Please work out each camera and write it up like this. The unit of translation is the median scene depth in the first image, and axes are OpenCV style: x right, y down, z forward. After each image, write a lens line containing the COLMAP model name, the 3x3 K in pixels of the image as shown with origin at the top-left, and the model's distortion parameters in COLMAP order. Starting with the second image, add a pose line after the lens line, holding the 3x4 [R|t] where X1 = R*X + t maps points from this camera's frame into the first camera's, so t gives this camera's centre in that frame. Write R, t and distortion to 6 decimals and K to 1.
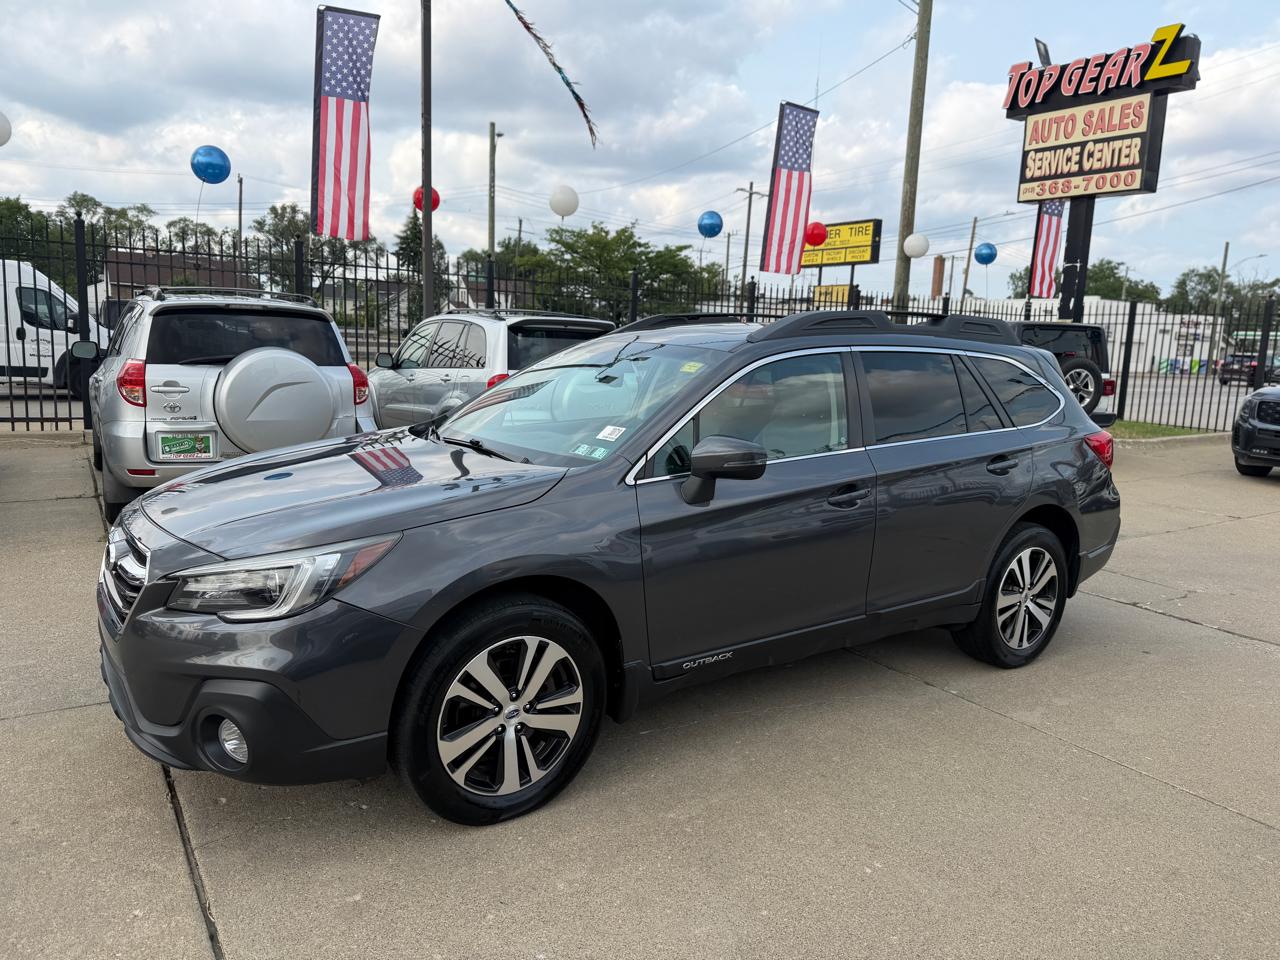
lens RADIAL K [[924.5, 0, 639.6], [0, 924.5, 479.0], [0, 0, 1]] dist [0.003856, -0.006921]
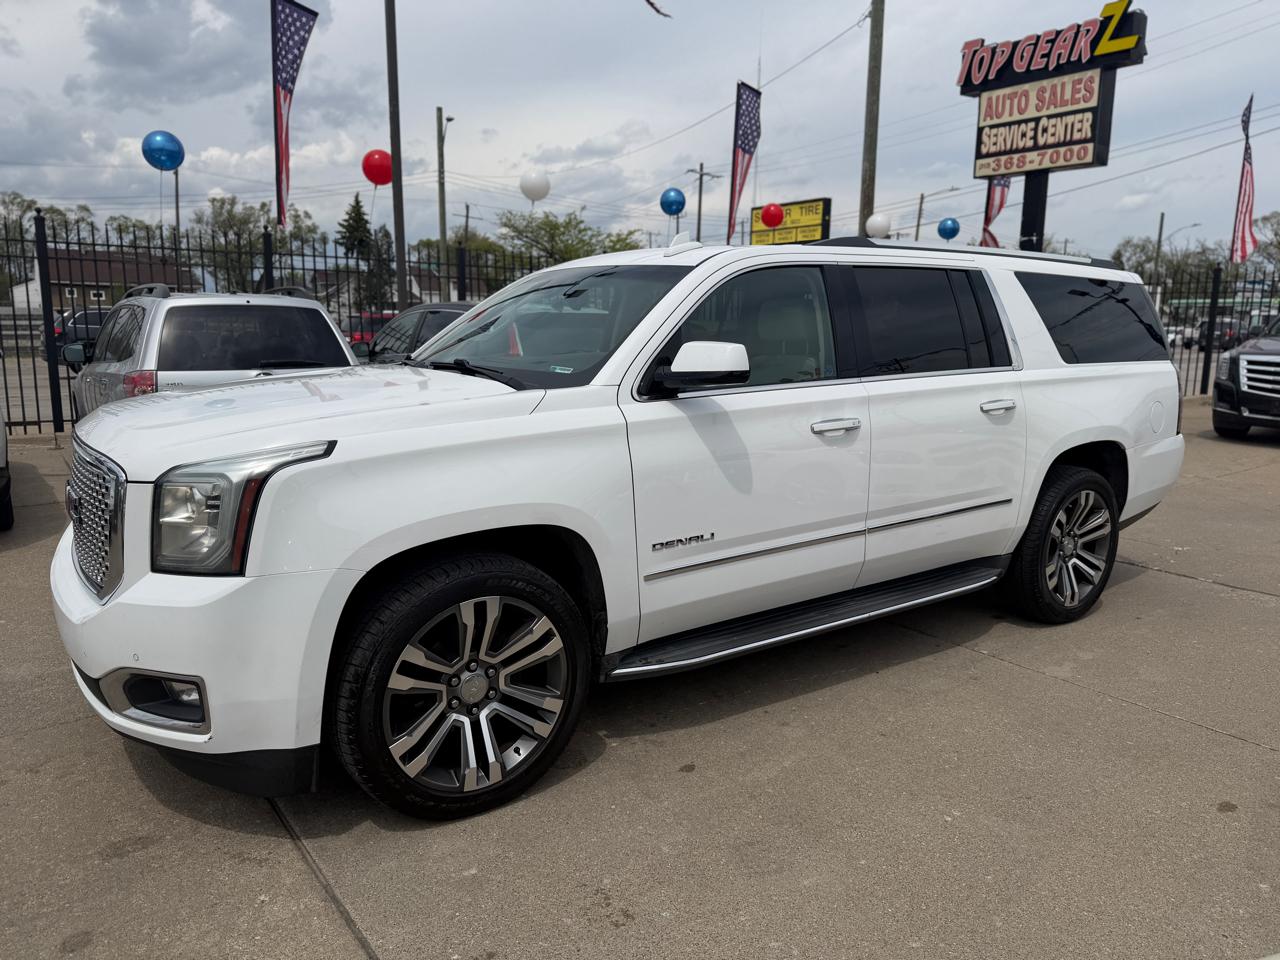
lens RADIAL K [[926.3, 0, 643.0], [0, 926.3, 480.3], [0, 0, 1]] dist [0.003992, -0.007686]
pose [[0.997866, -0.037861, 0.053194, -0.022581], [0.036911, 0.999143, 0.018736, 0.000794], [-0.053858, -0.016732, 0.998408, -0.004828]]
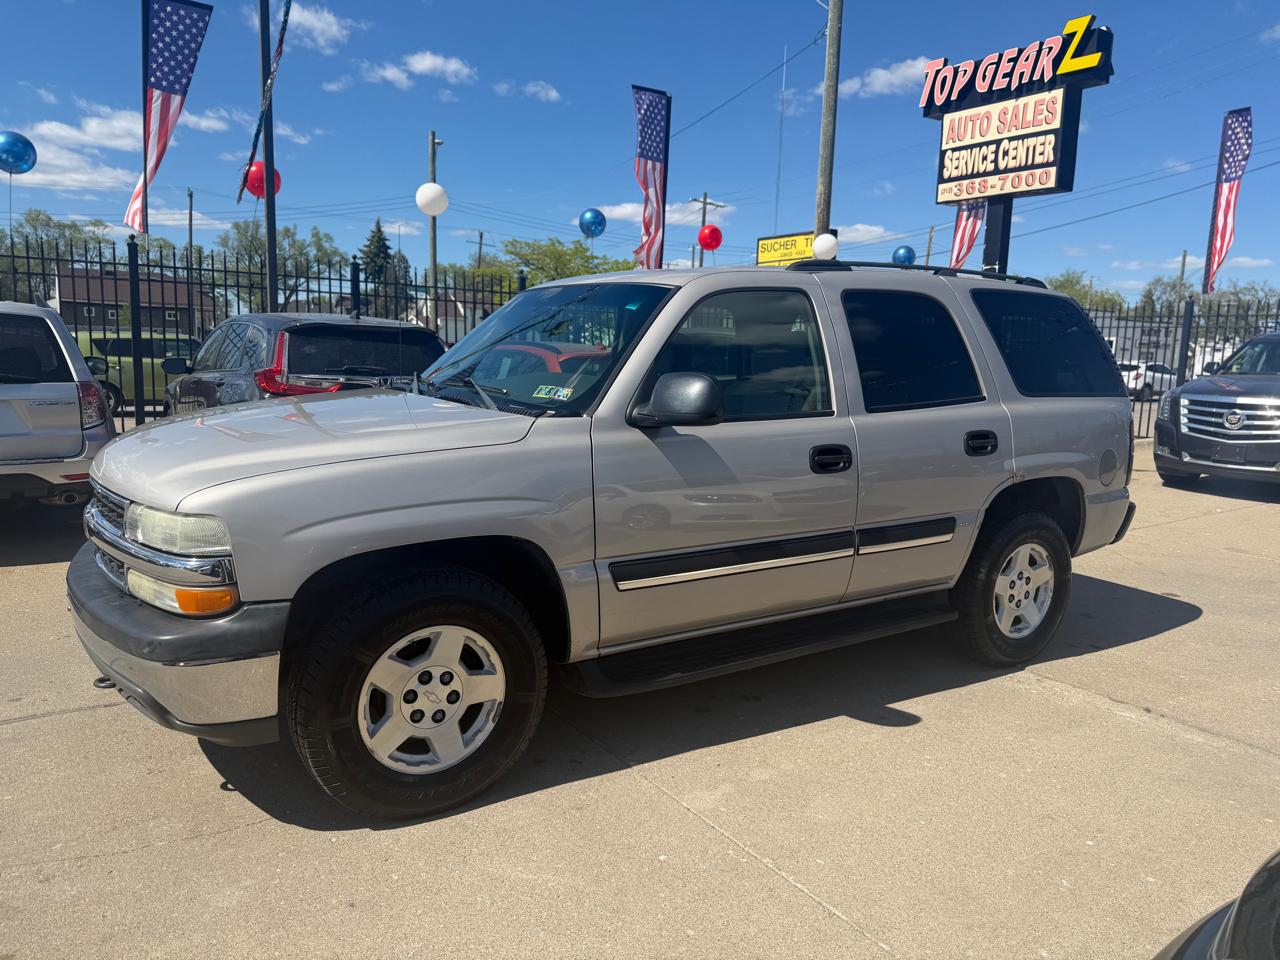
lens RADIAL K [[922.6, 0, 641.6], [0, 922.6, 480.6], [0, 0, 1]] dist [0.003792, -0.003761]
pose [[0.999706, -0.011724, 0.021212, 0.080009], [0.011996, 0.999847, -0.012750, -0.001166], [-0.021059, 0.013001, 0.999694, 0.047737]]
